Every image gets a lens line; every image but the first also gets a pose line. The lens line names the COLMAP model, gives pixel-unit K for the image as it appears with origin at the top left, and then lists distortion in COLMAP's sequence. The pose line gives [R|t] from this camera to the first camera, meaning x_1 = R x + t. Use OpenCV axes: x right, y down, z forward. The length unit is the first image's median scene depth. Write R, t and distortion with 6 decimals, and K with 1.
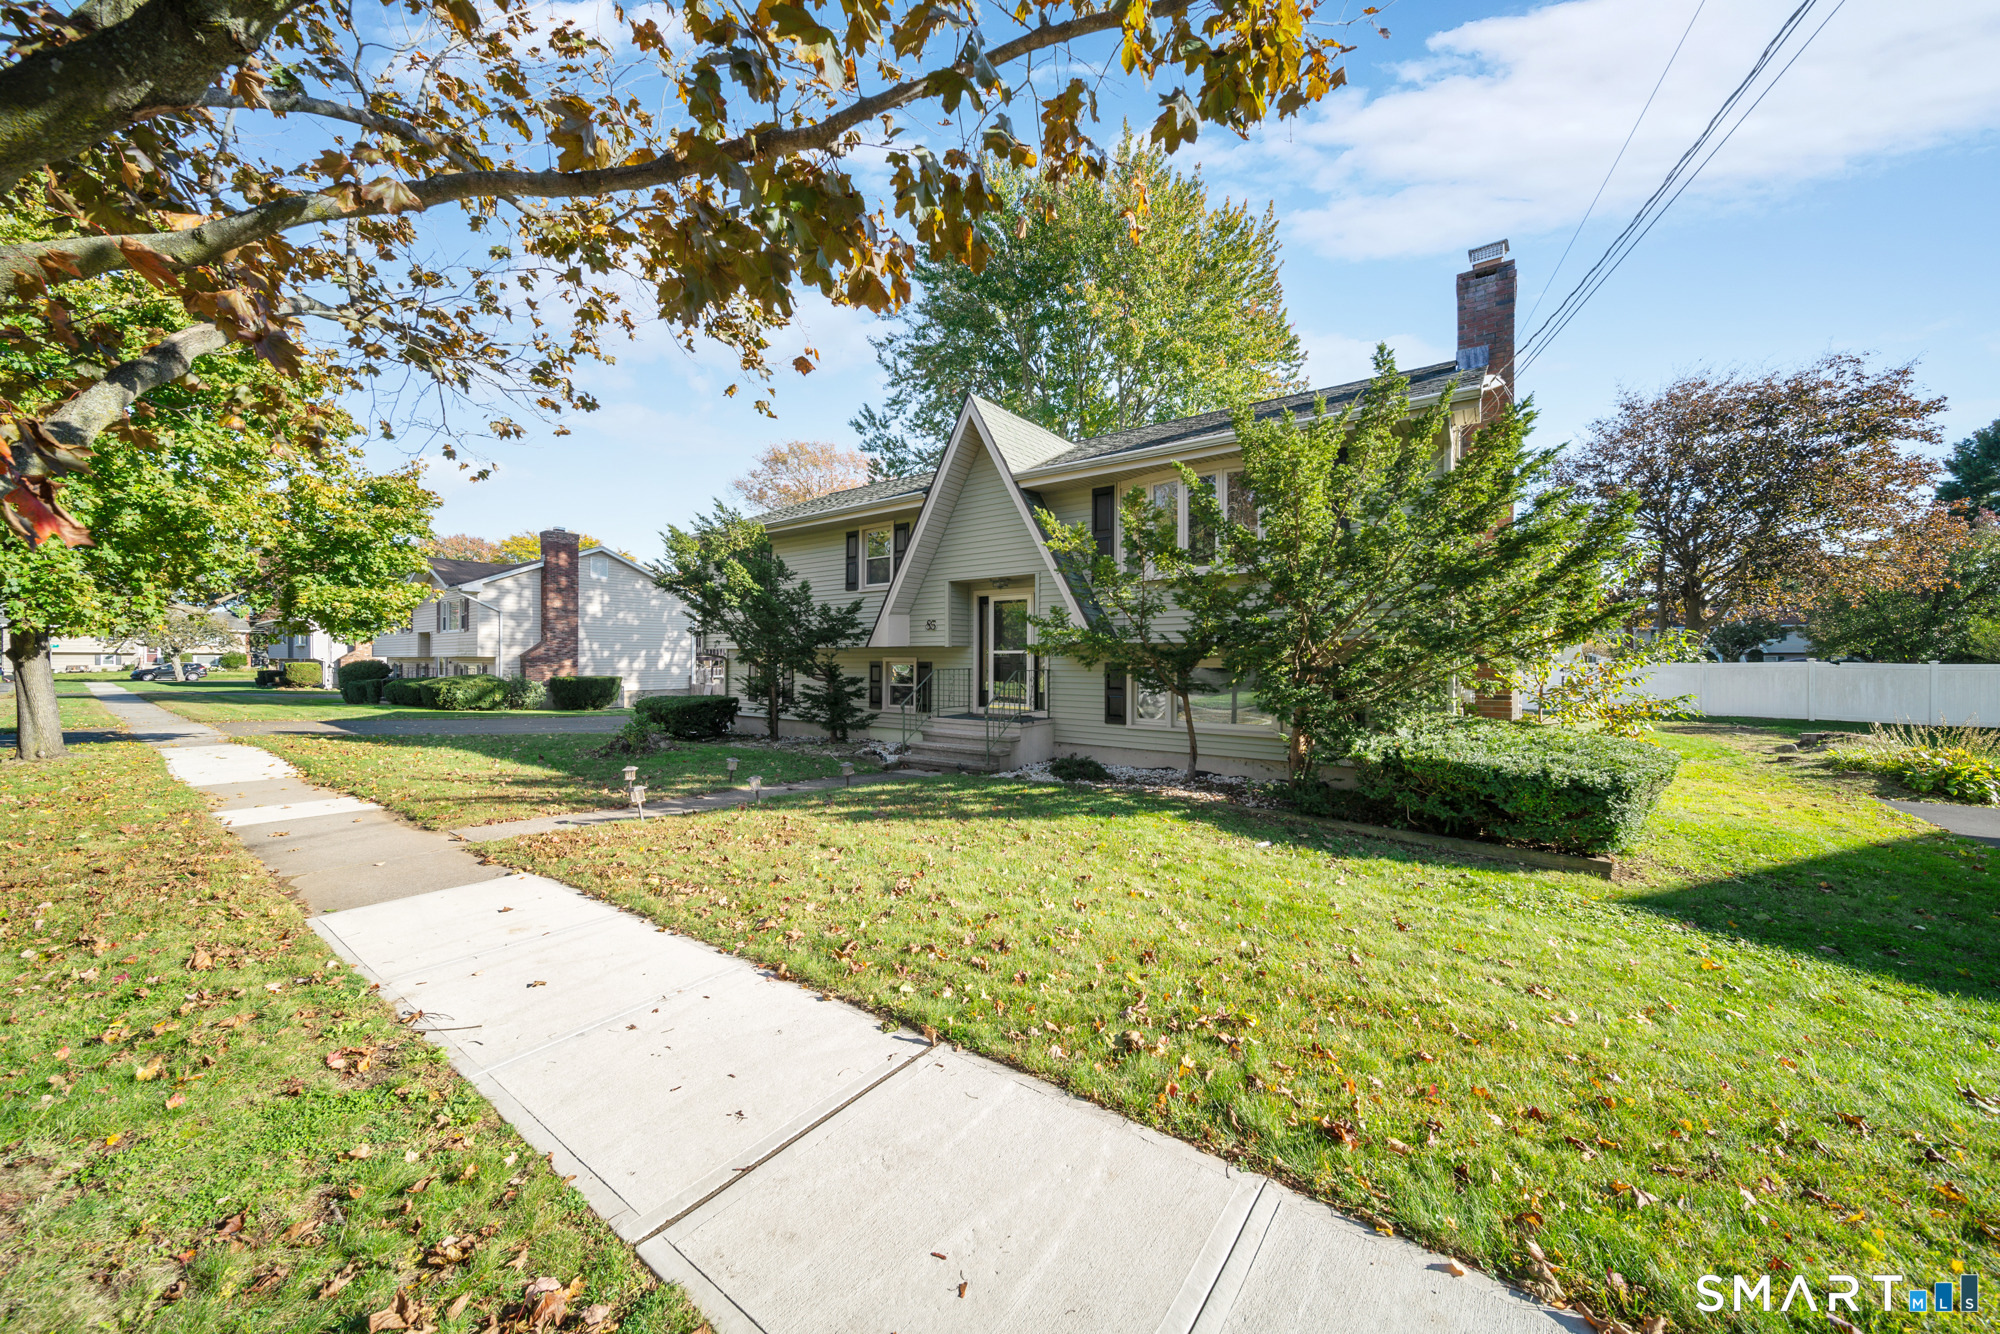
lens RADIAL K [[703.9, 0, 1000.9], [0, 703.9, 660.9], [0, 0, 1]] dist [-0.001676, -0.000704]
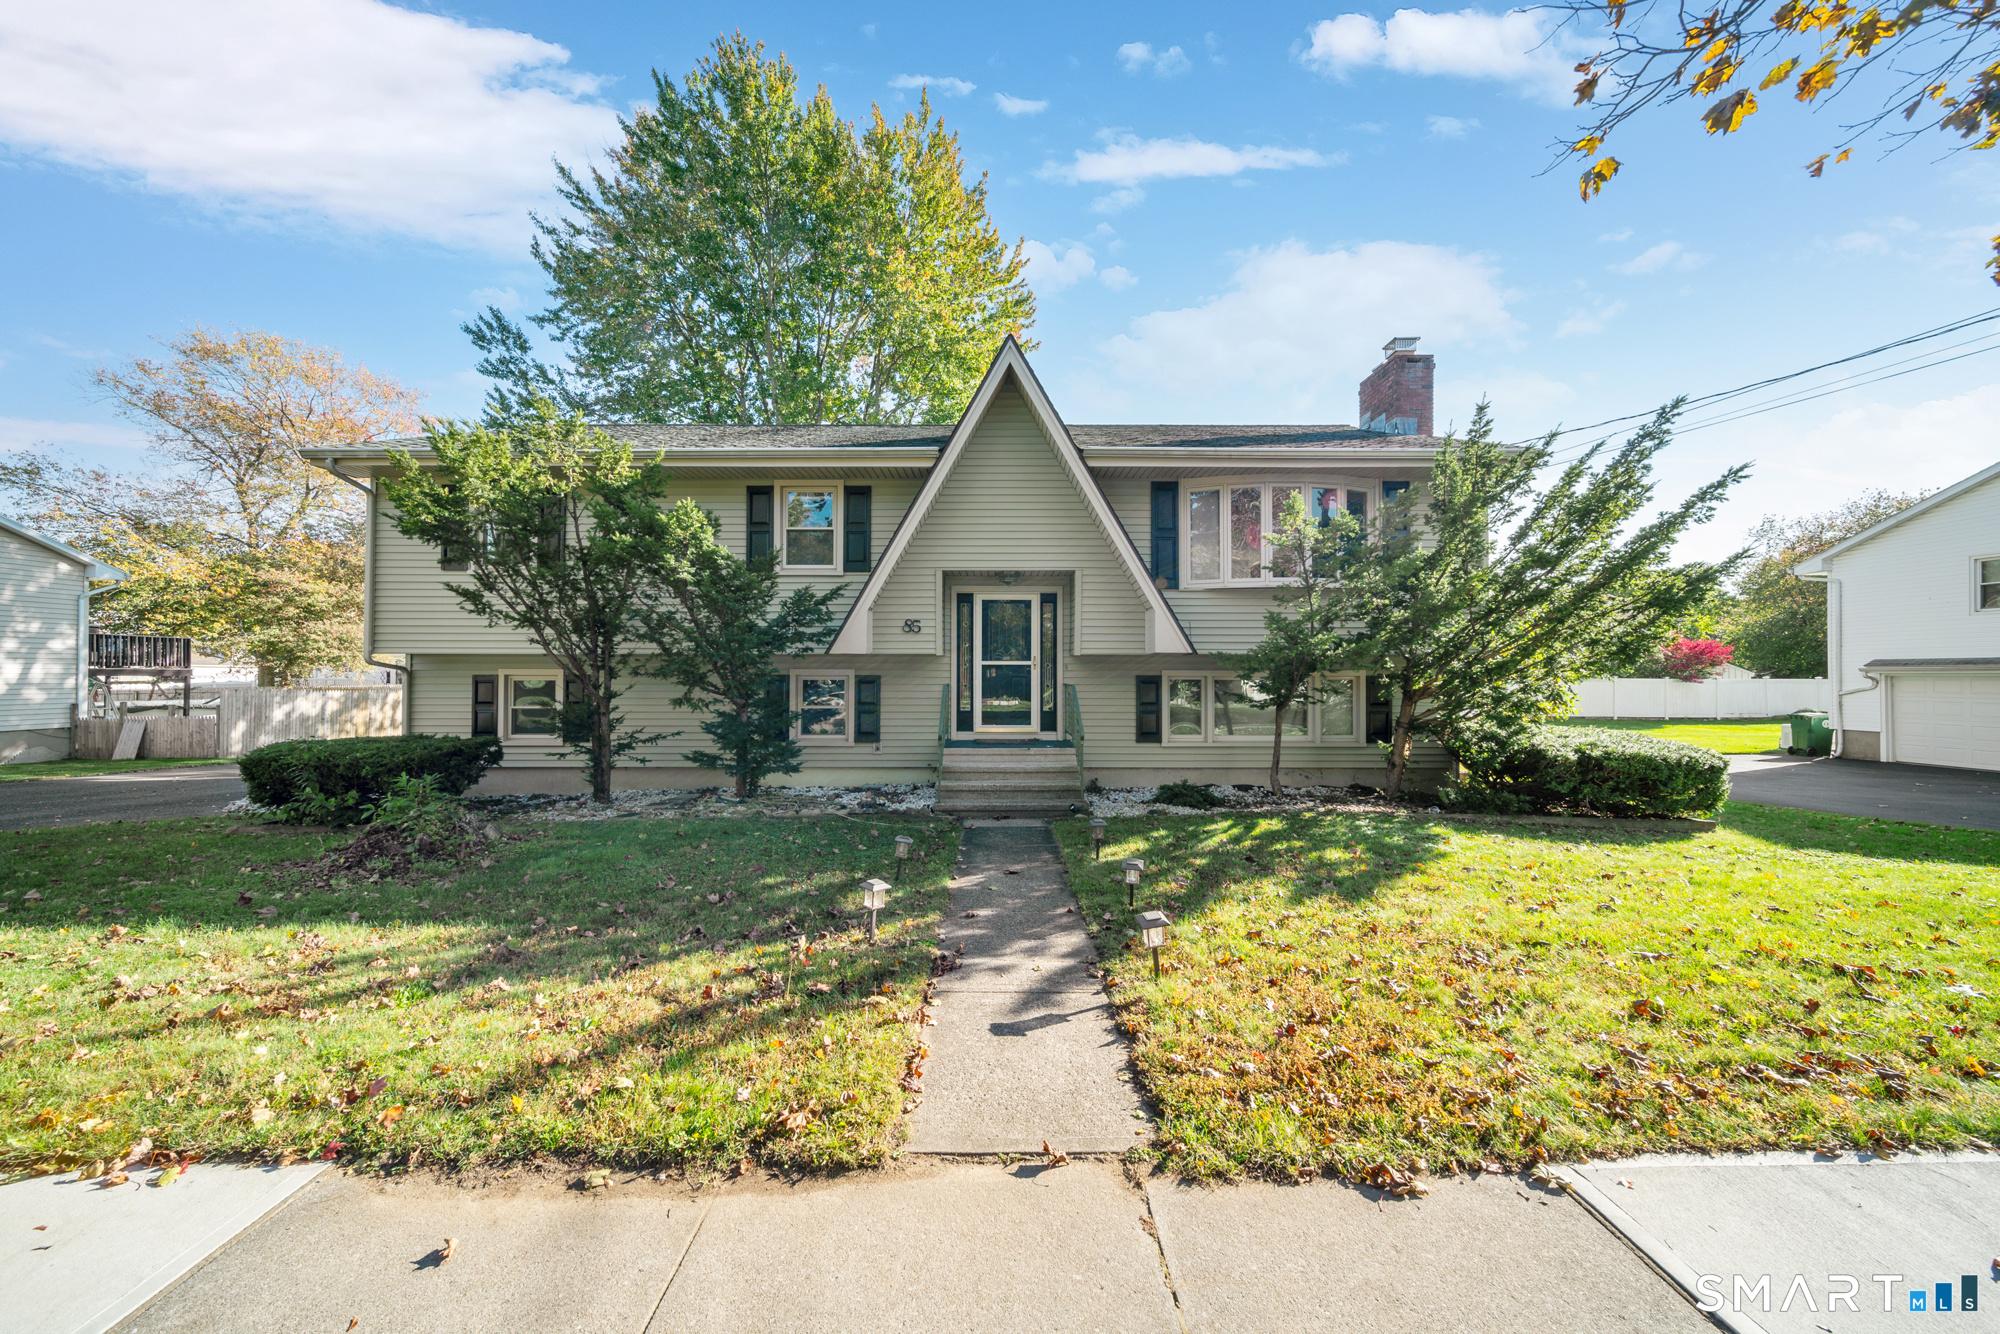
lens RADIAL K [[703.9, 0, 999.0], [0, 703.9, 674.3], [0, 0, 1]] dist [-0.001676, -0.000704]
pose [[0.802600, 0.003918, 0.596505, -0.470455], [0.000392, 0.999975, -0.007095, 0.006135], [-0.596517, 0.005928, 0.802578, 0.336728]]
